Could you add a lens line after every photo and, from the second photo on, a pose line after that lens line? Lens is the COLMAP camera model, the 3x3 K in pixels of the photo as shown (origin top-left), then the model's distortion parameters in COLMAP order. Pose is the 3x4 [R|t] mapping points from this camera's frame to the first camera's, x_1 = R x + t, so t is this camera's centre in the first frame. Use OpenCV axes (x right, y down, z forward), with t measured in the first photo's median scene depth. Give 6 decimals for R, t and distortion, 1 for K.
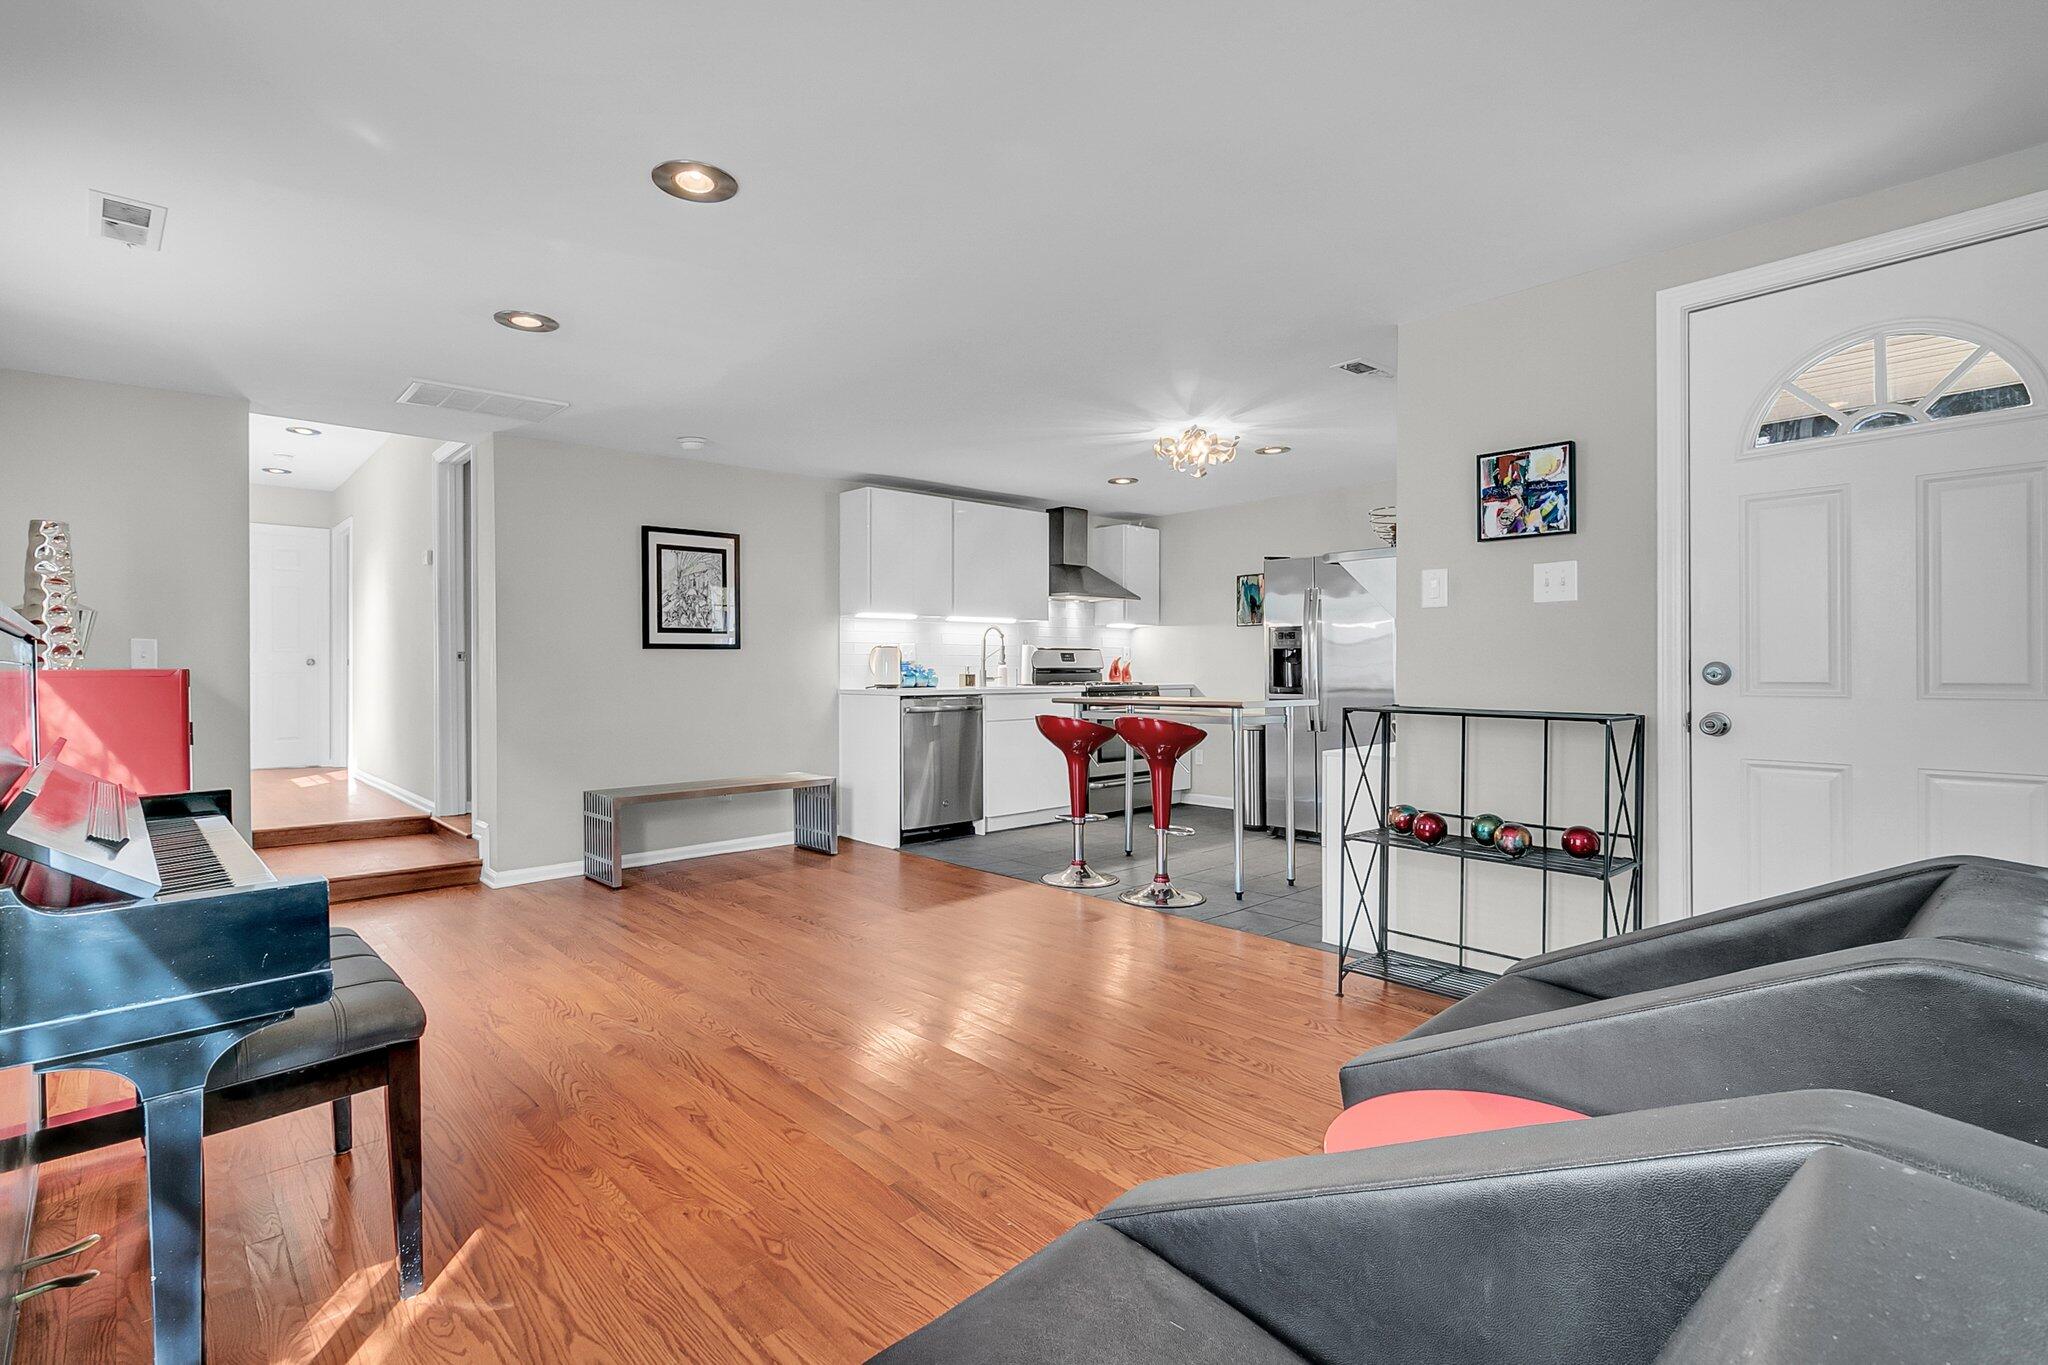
lens RADIAL K [[956.3, 0, 1027.4], [0, 956.3, 663.7], [0, 0, 1]] dist [-0.000332, 0.001315]
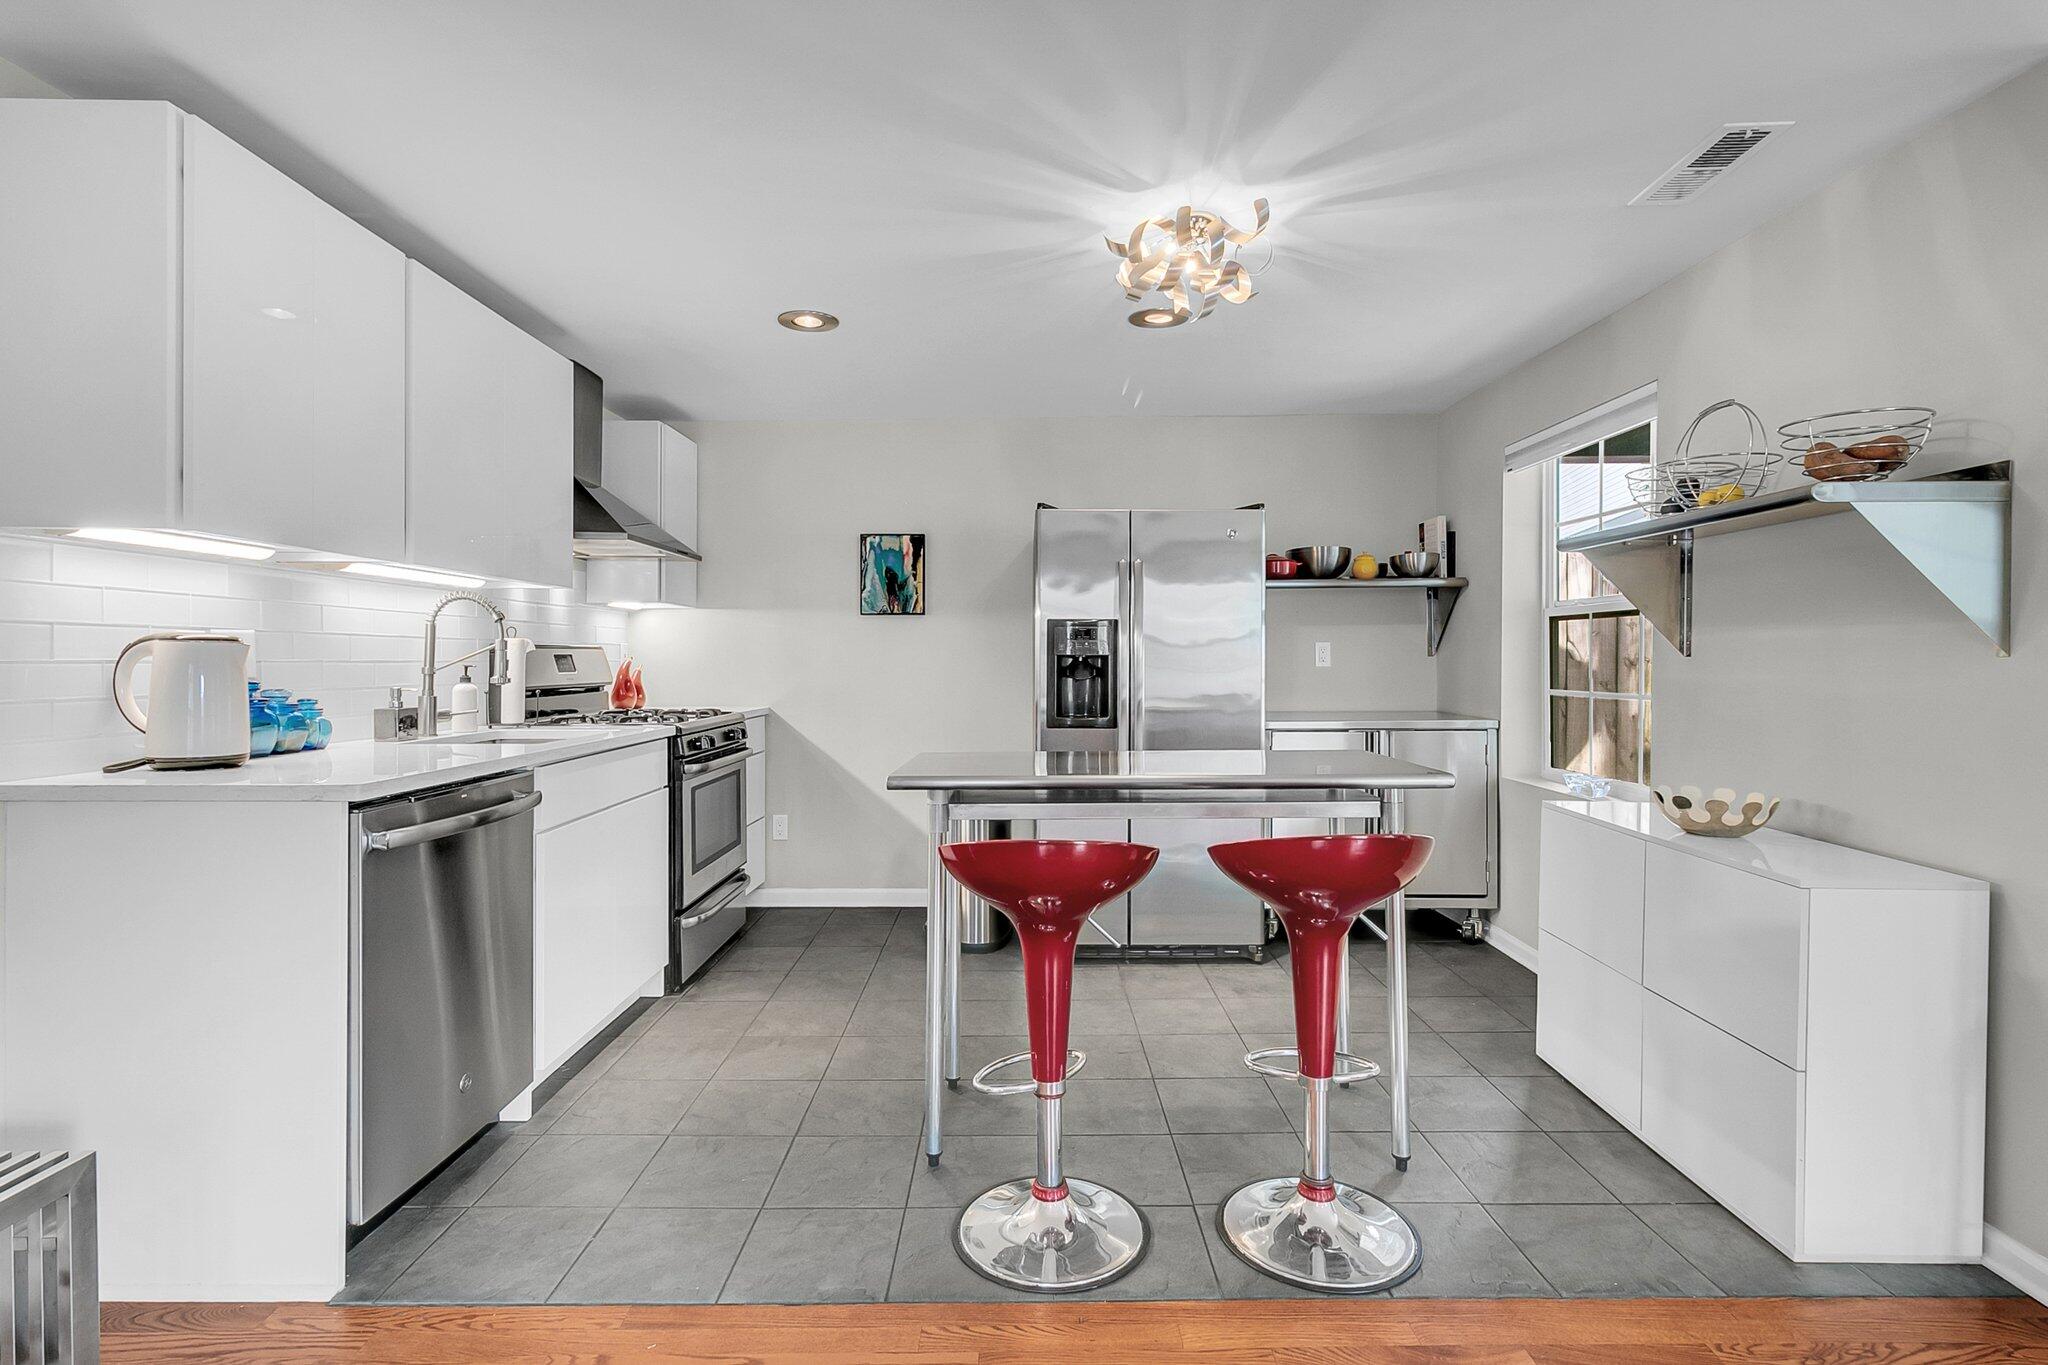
lens RADIAL K [[966.0, 0, 1021.6], [0, 966.0, 662.5], [0, 0, 1]] dist [0.003910, 0.007918]
pose [[0.681006, 0.000109, 0.732278, -0.252865], [-0.005456, 0.999973, 0.004926, -0.016565], [-0.732257, -0.007350, 0.680988, 0.722095]]
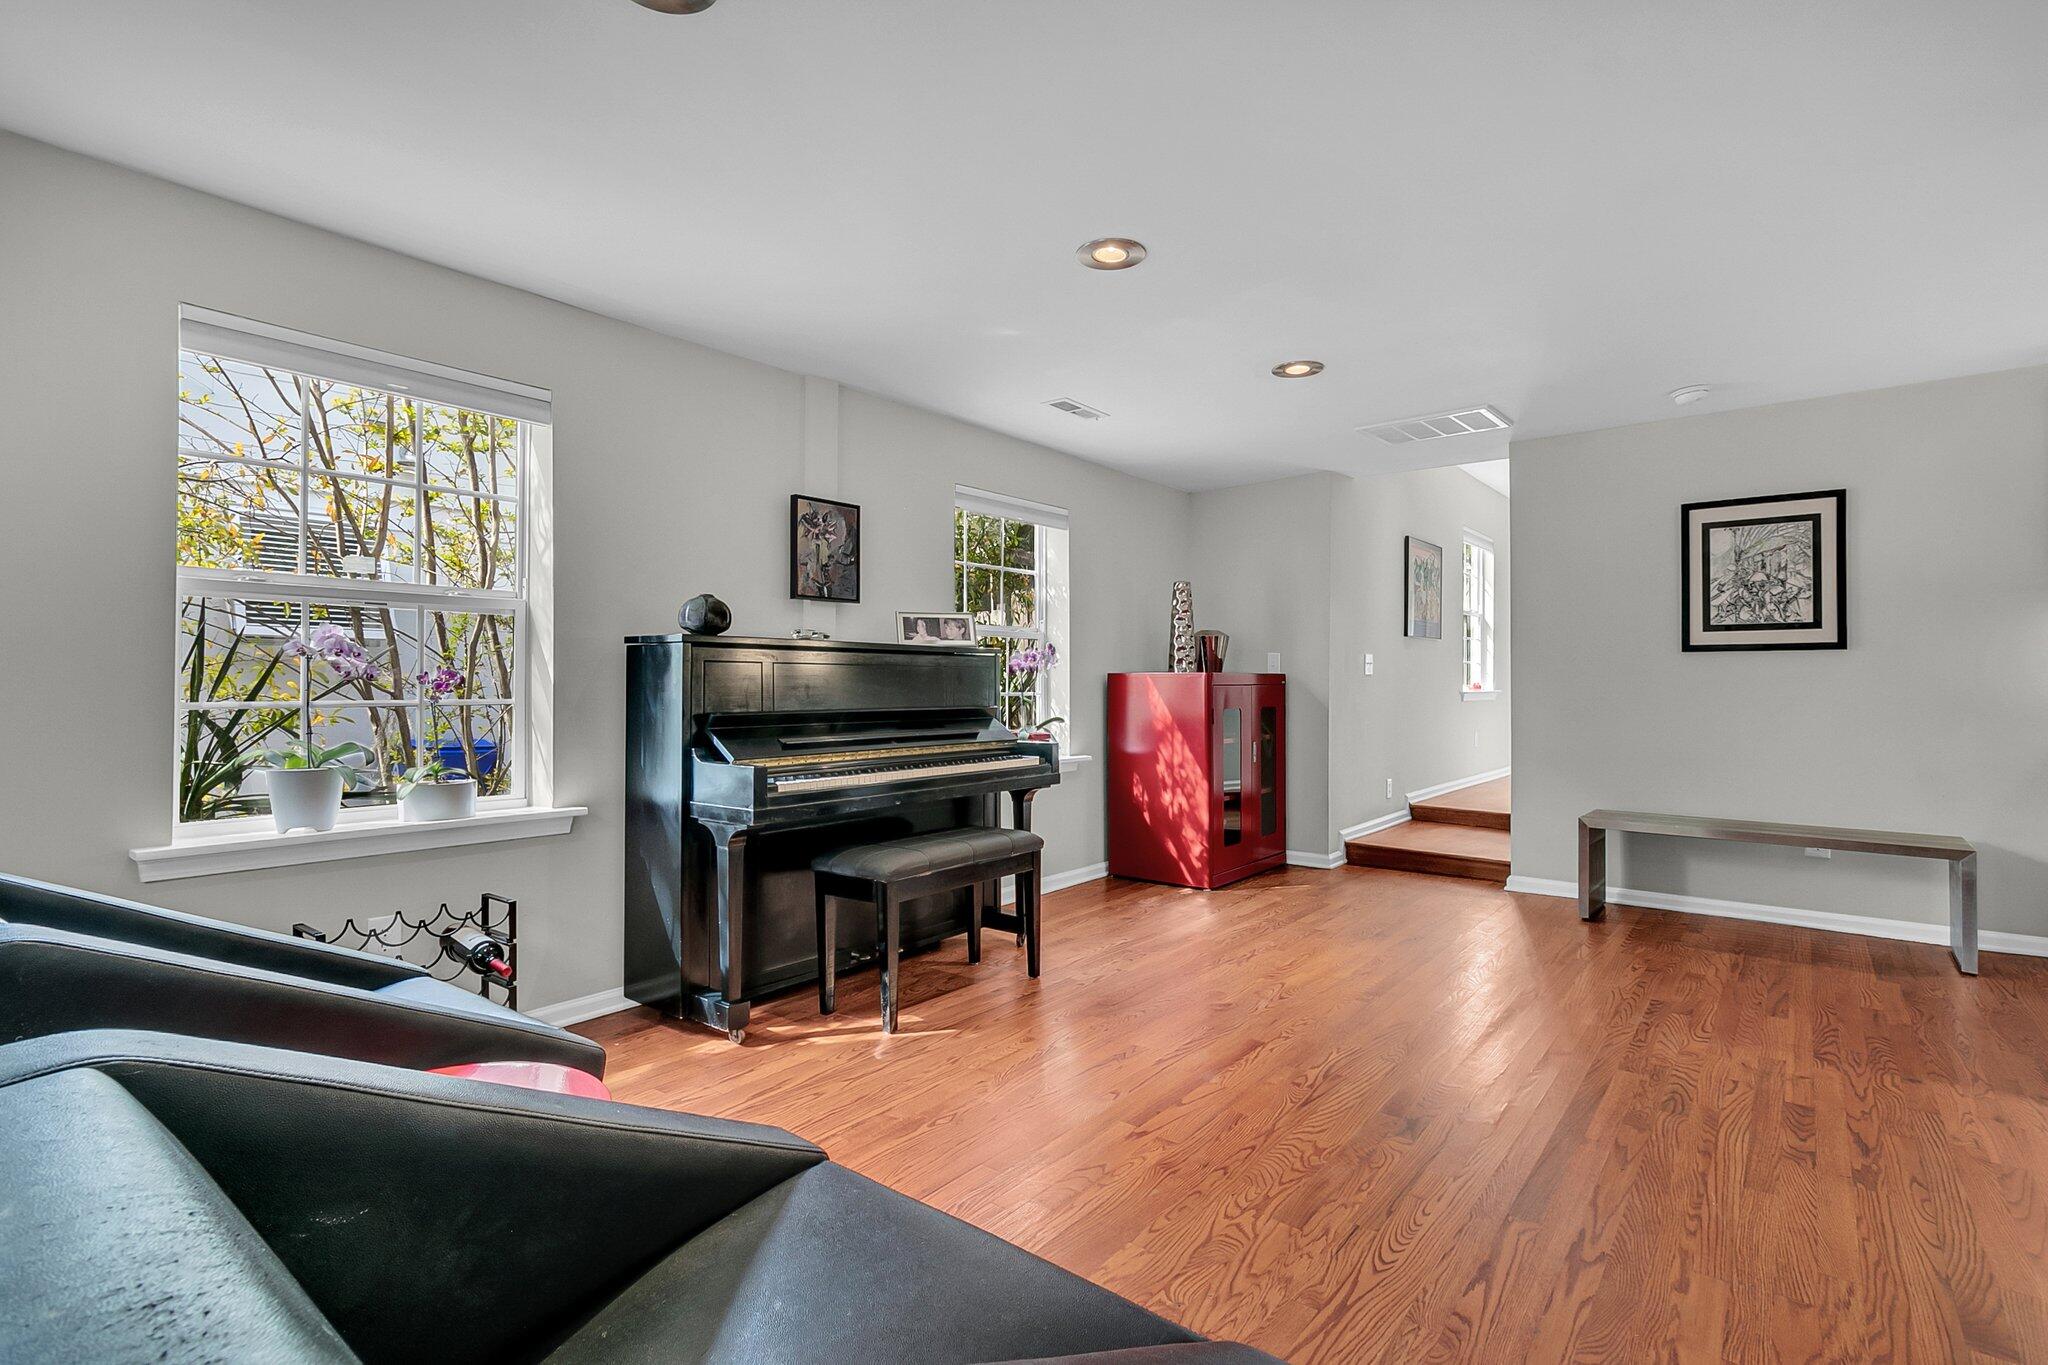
lens RADIAL K [[954.8, 0, 1034.4], [0, 954.8, 672.6], [0, 0, 1]] dist [-0.001035, 0.000459]
pose [[0.141265, -0.005099, -0.989959, 0.370597], [-0.000921, 0.999986, -0.005282, 0.008216], [0.989971, 0.001658, 0.141258, 0.345584]]
